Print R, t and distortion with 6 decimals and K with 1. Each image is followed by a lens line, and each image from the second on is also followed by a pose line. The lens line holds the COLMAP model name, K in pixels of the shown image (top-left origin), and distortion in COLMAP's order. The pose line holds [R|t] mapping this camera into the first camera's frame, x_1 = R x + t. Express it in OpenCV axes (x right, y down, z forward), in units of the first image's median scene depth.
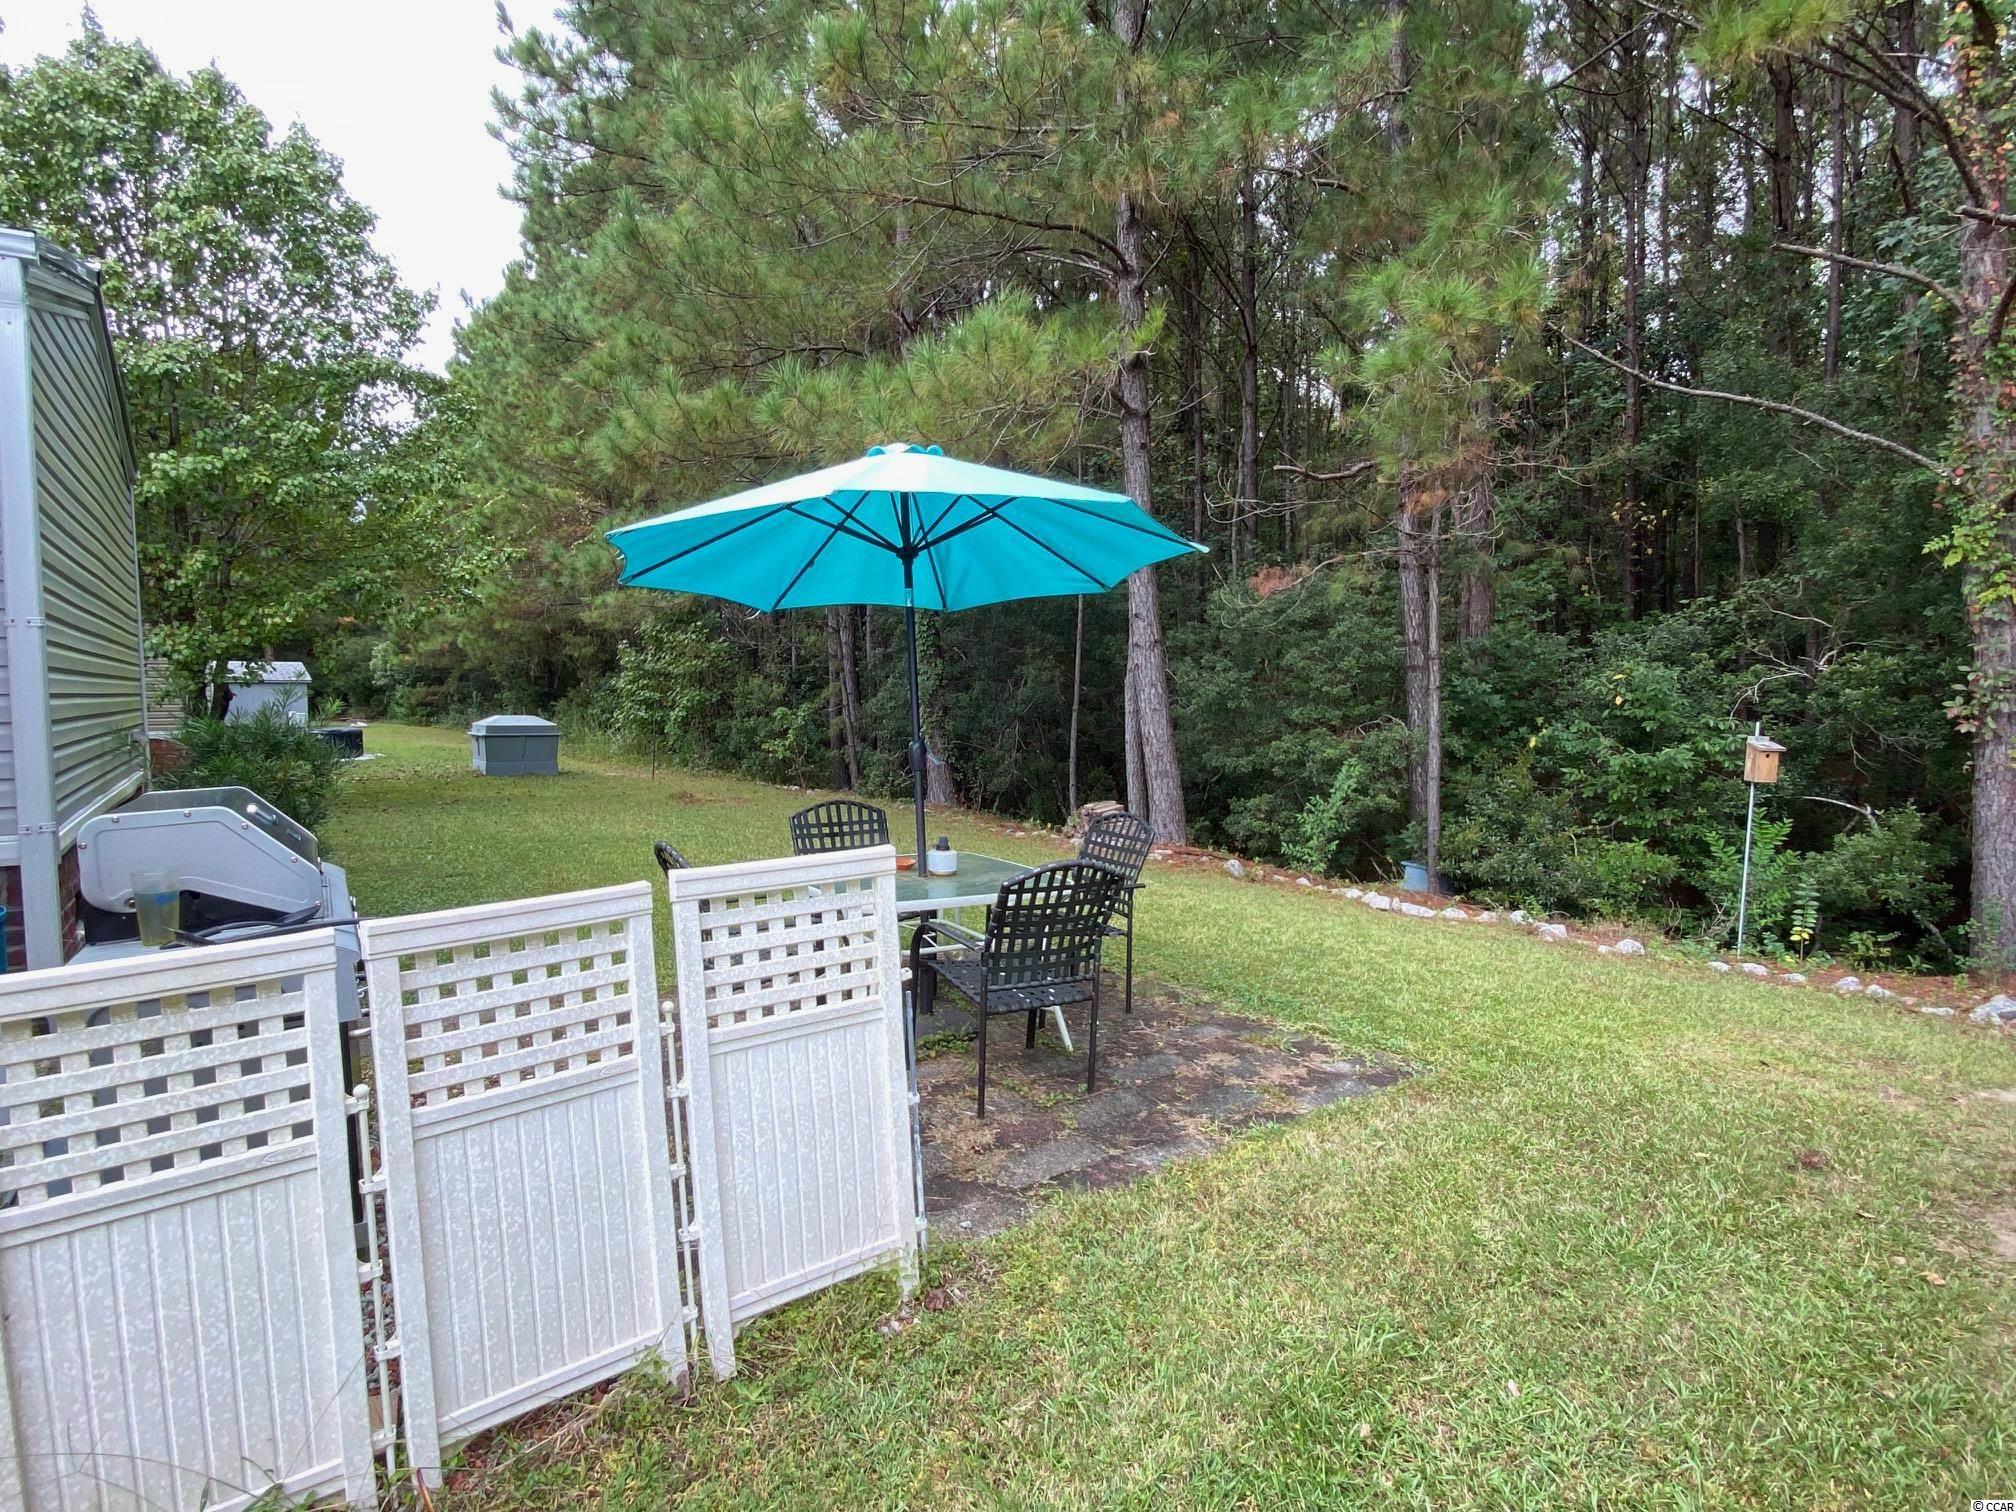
lens RADIAL K [[1020.9, 0, 1006.5], [0, 1020.9, 747.5], [0, 0, 1]] dist [-0.007296, -0.001683]
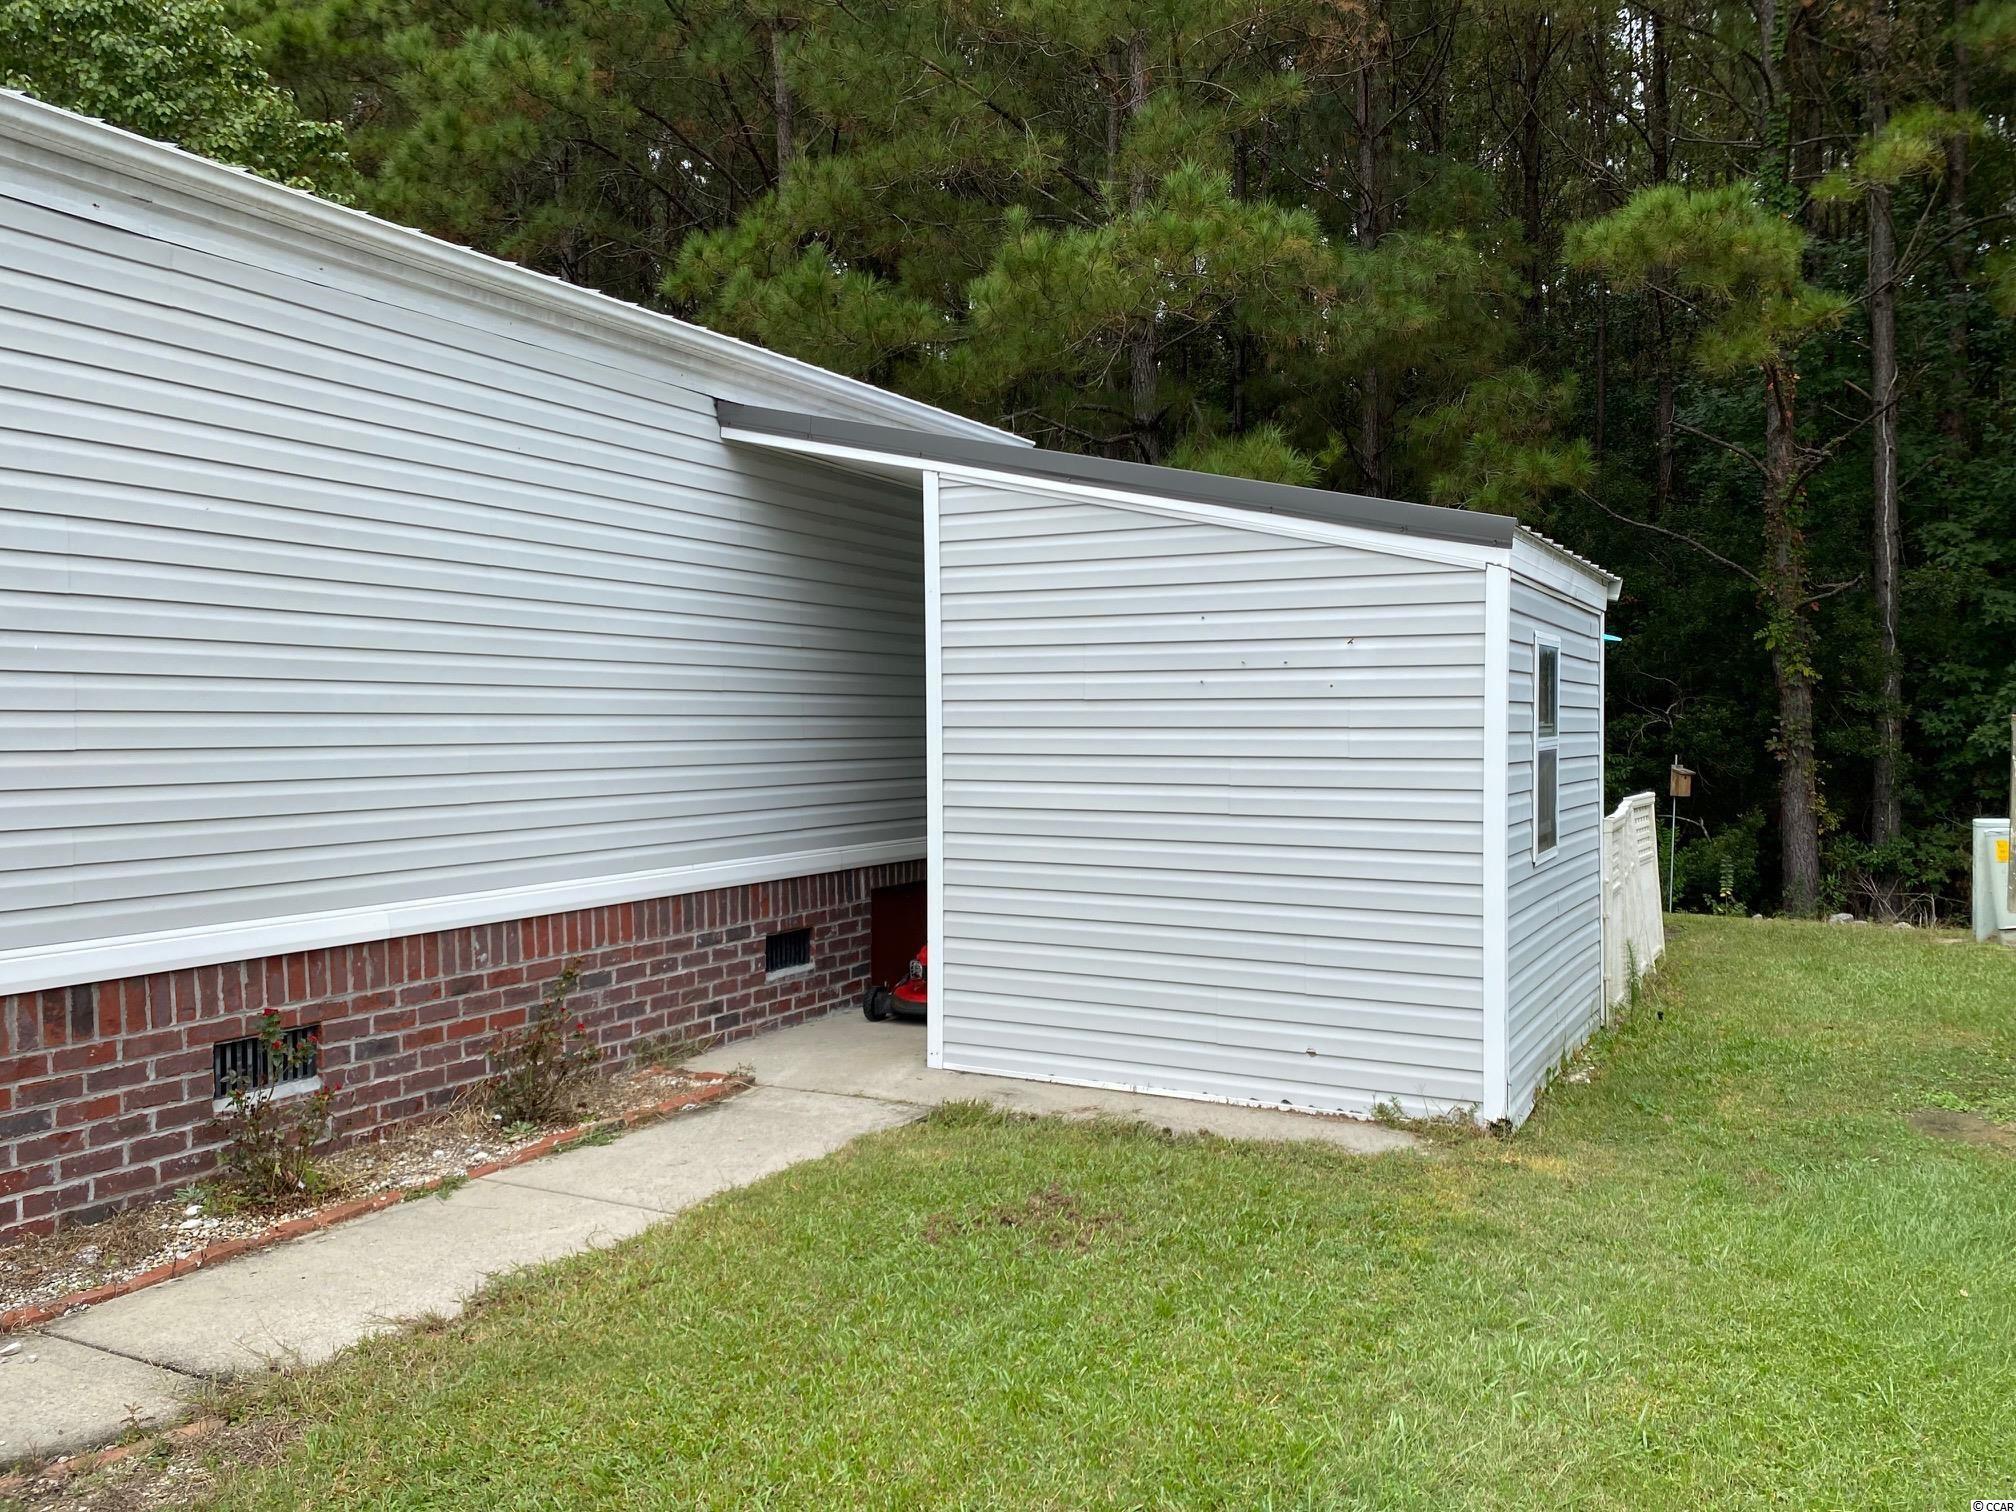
lens RADIAL K [[1578.0, 0, 1003.2], [0, 1578.0, 755.2], [0, 0, 1]] dist [0.038814, 0.001932]
pose [[0.907936, -0.009254, 0.419008, -1.077648], [0.026251, 0.999049, -0.034816, 0.028802], [-0.418287, 0.042610, 0.907315, -0.649730]]
